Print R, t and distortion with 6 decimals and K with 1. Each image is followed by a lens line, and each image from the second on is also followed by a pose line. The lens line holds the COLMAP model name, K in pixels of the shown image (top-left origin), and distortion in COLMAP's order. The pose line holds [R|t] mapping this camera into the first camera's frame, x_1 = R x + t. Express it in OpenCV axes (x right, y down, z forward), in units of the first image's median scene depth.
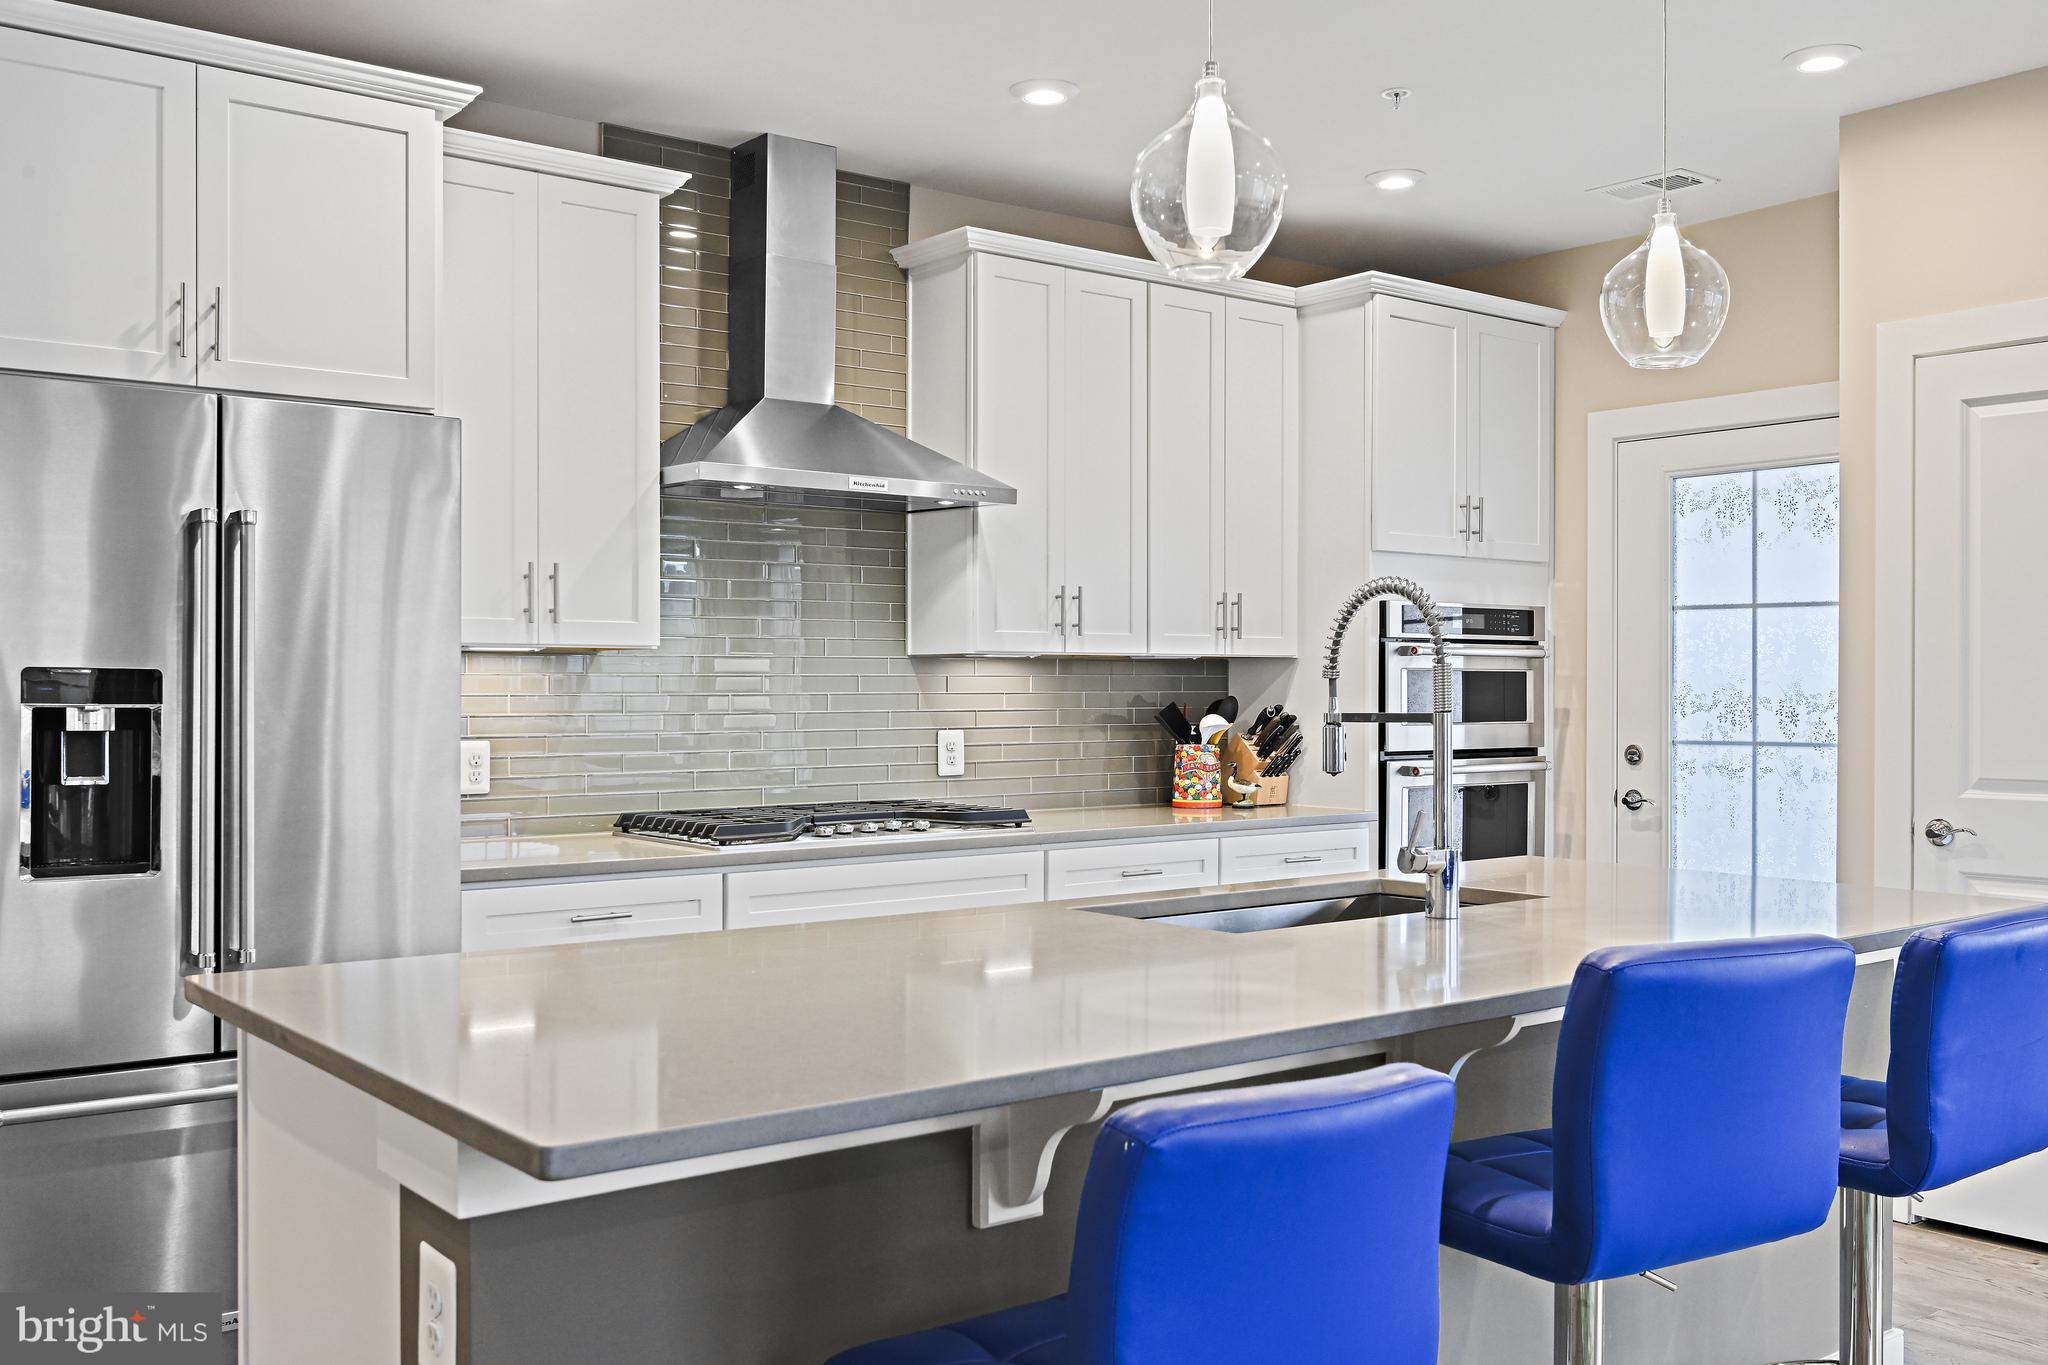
lens RADIAL K [[1888.6, 0, 1019.0], [0, 1888.6, 706.4], [0, 0, 1]] dist [-0.004945, 0.000000]
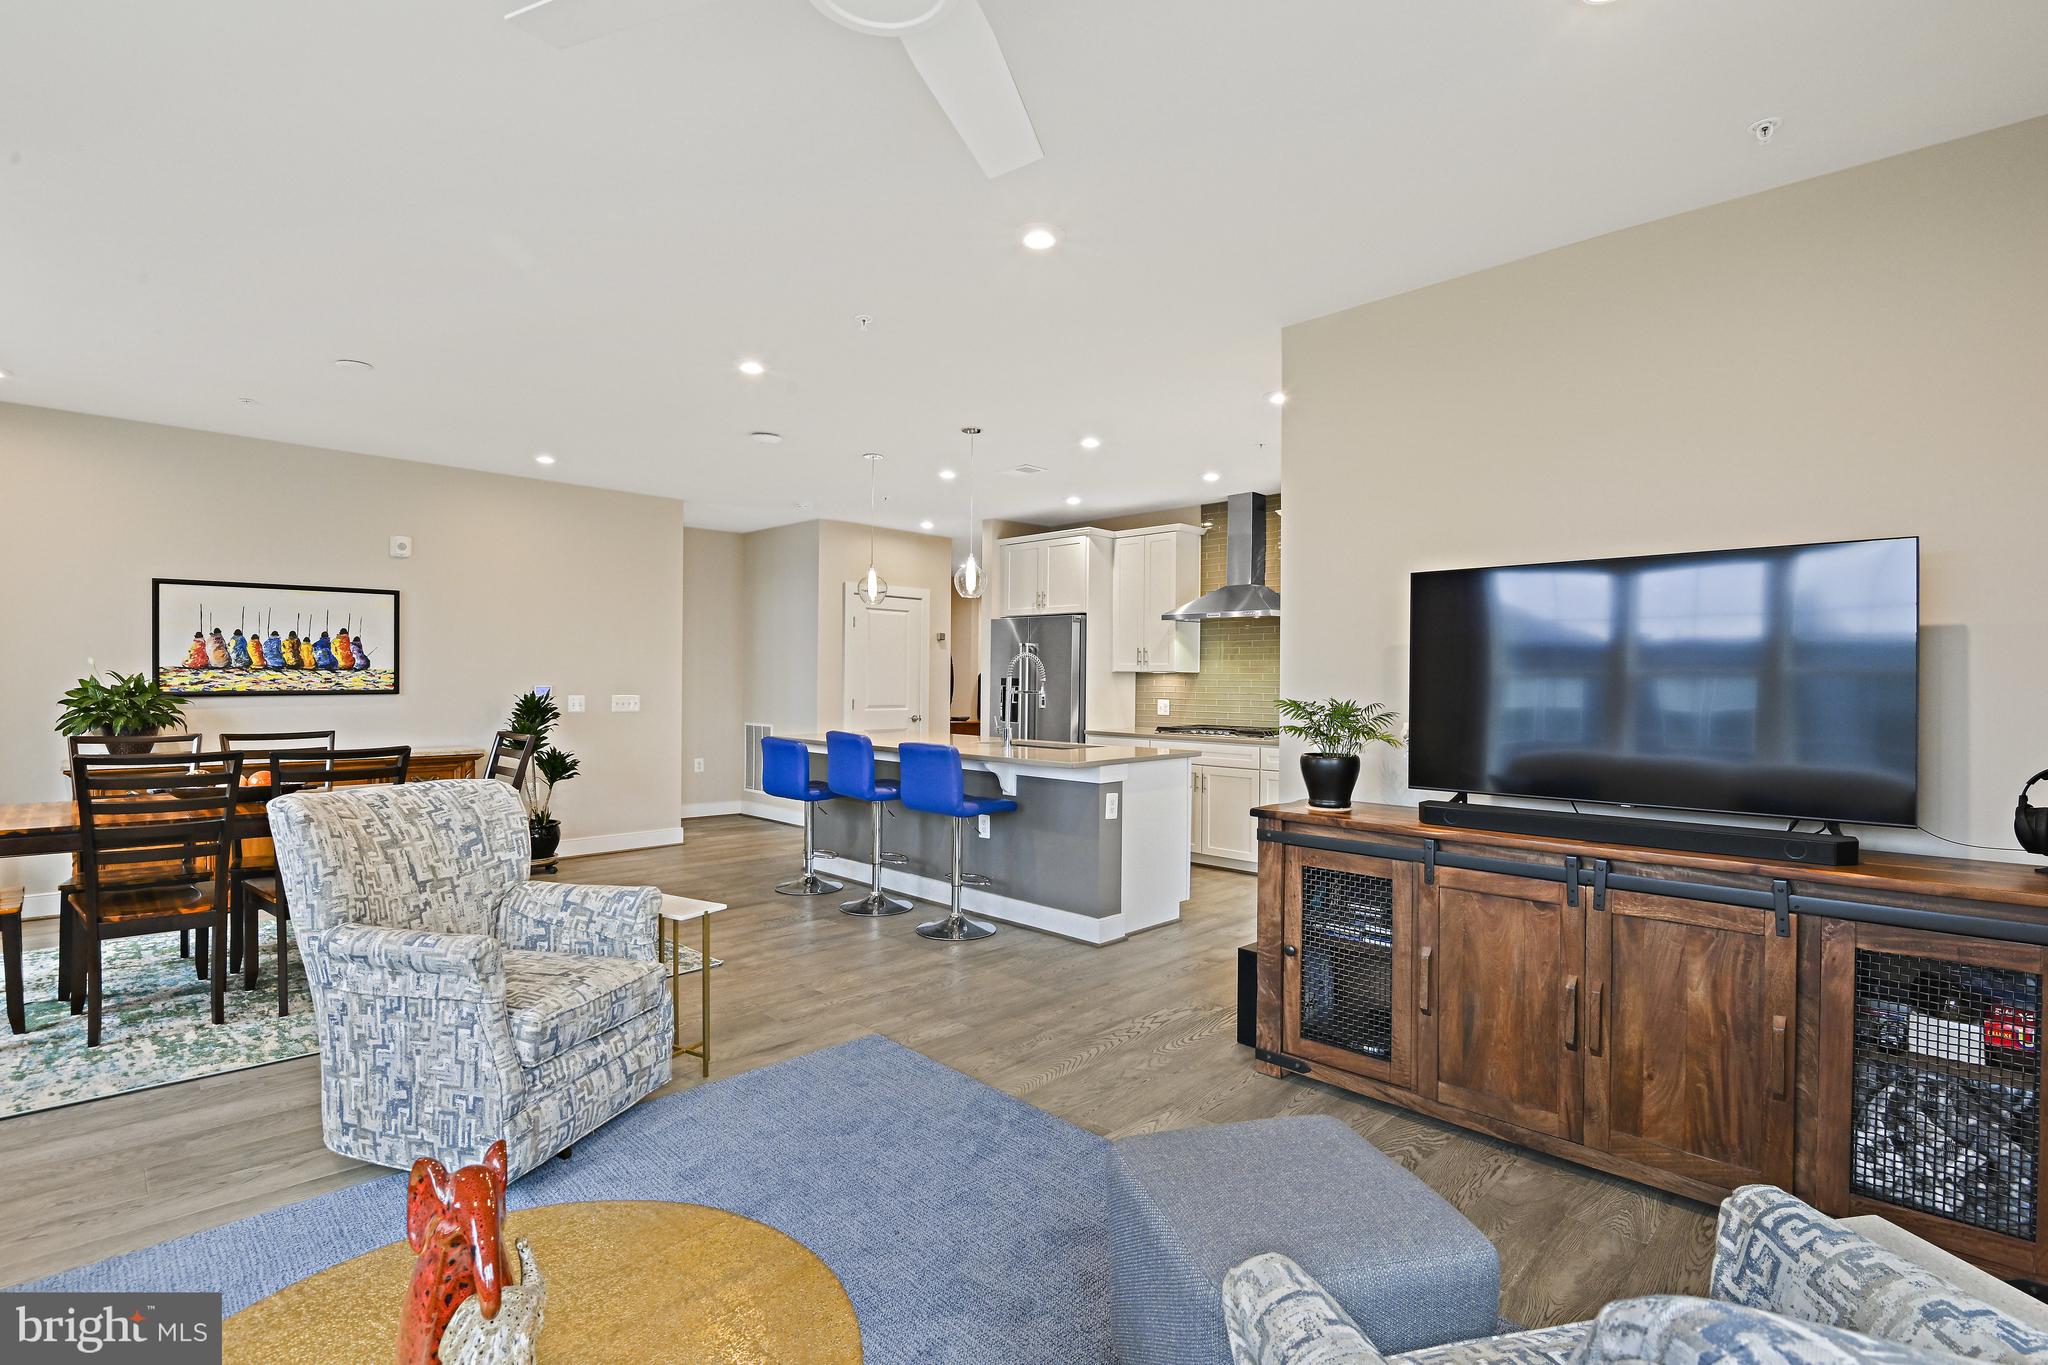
lens RADIAL K [[960.8, 0, 1021.9], [0, 960.8, 681.8], [0, 0, 1]] dist [-0.016138, -0.003132]
pose [[0.115139, 0.004024, -0.993341, 1.154838], [-0.018759, 0.999822, 0.001876, -0.009706], [0.993172, 0.018418, 0.115195, 0.456581]]
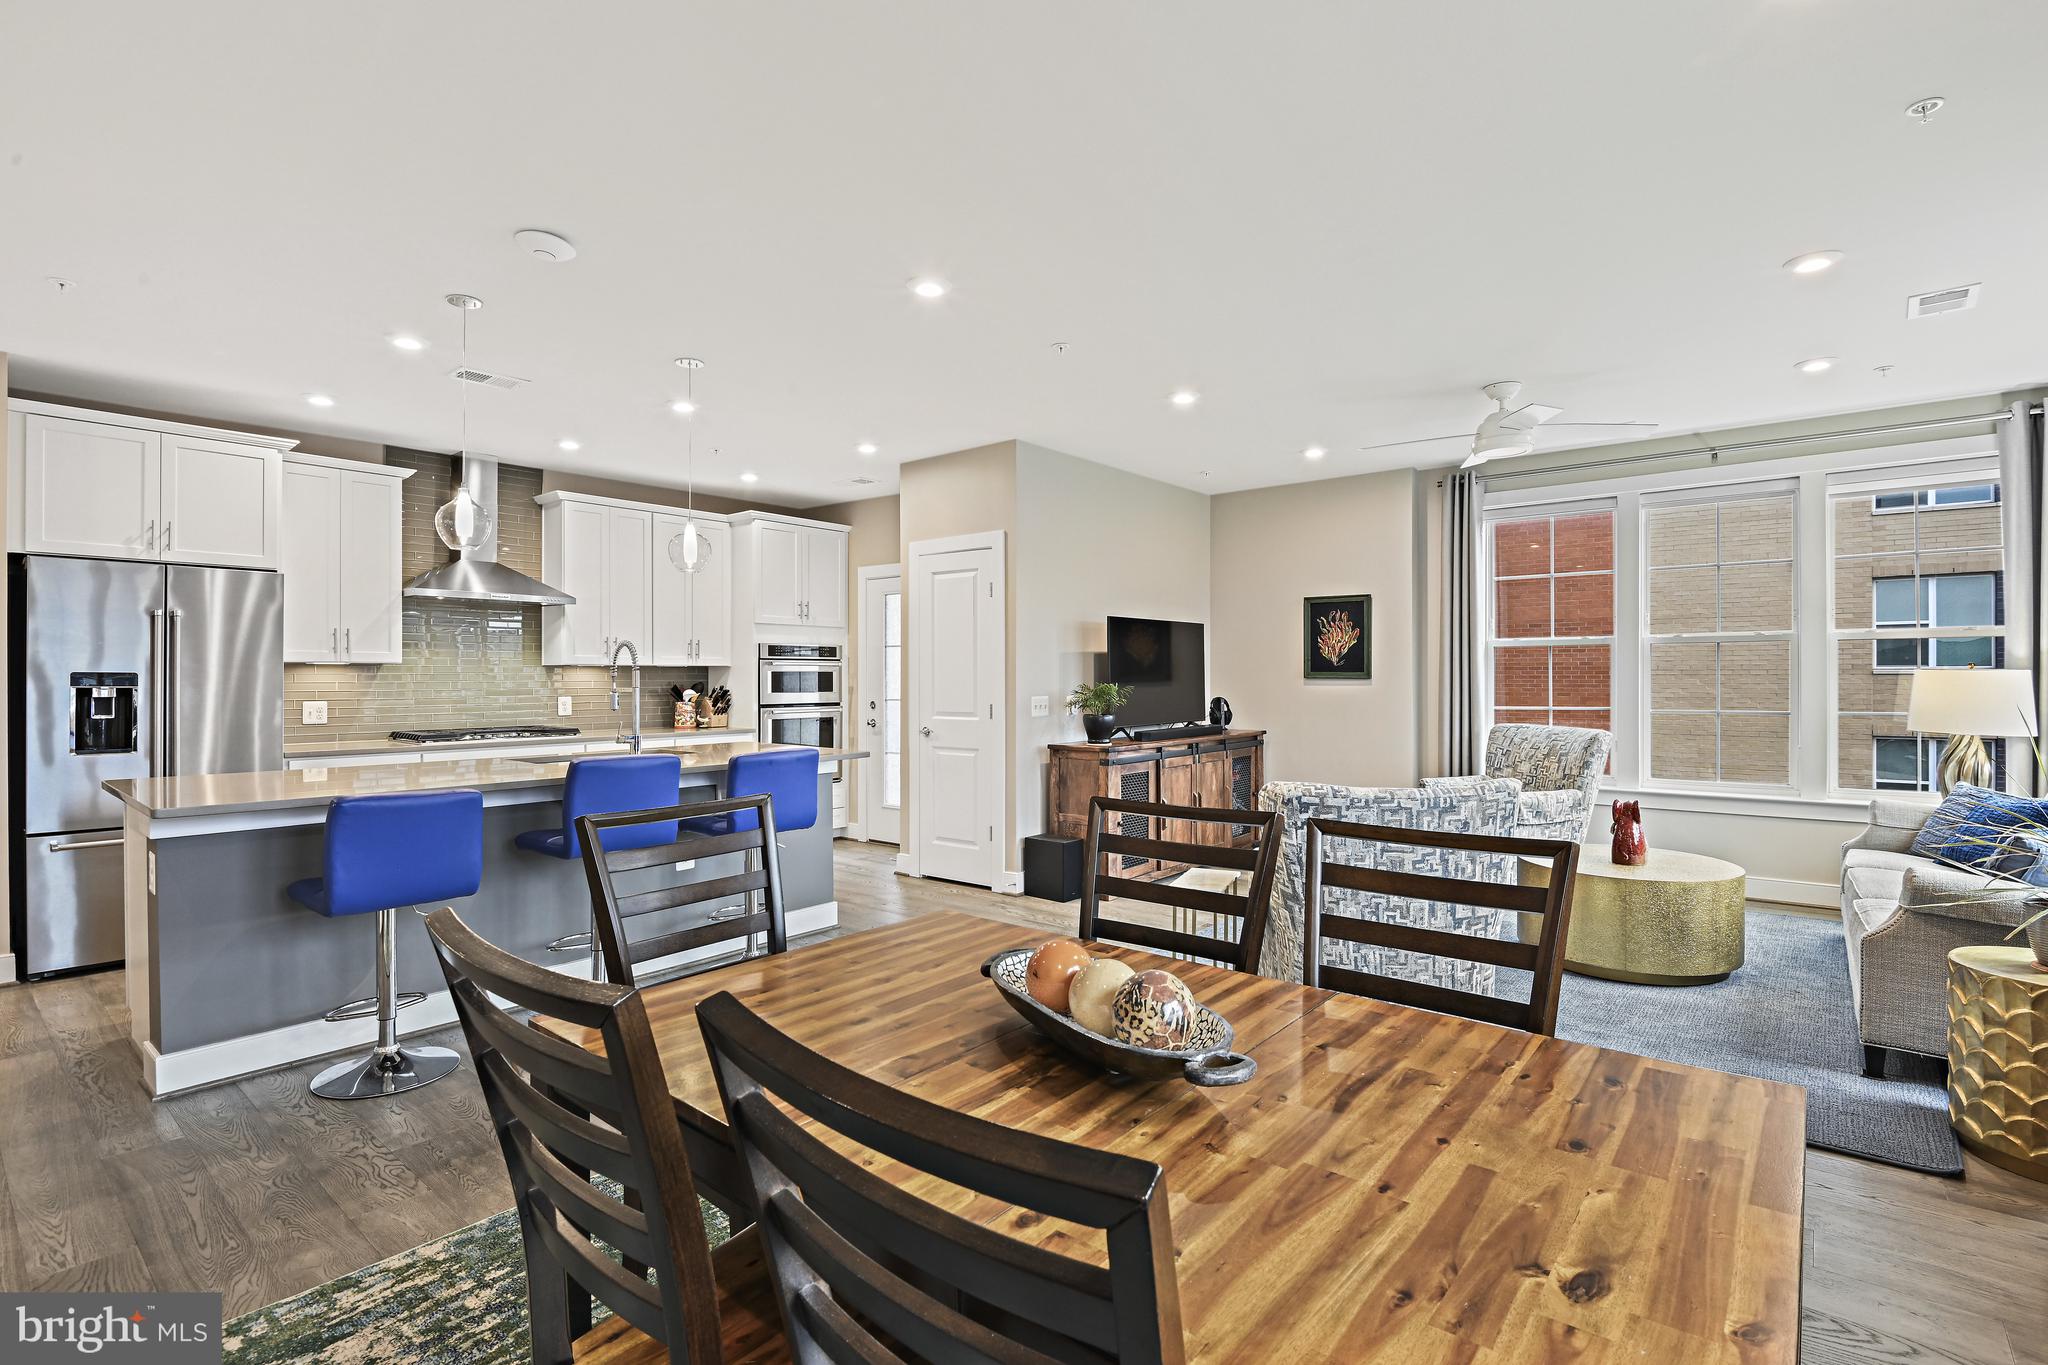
lens RADIAL K [[960.8, 0, 1025.7], [0, 960.8, 679.0], [0, 0, 1]] dist [-0.016138, -0.003132]
pose [[0.977785, -0.002101, 0.209599, 0.279425], [0.003806, 0.999963, -0.007729, 0.001951], [-0.209575, 0.008355, 0.977757, -0.308881]]
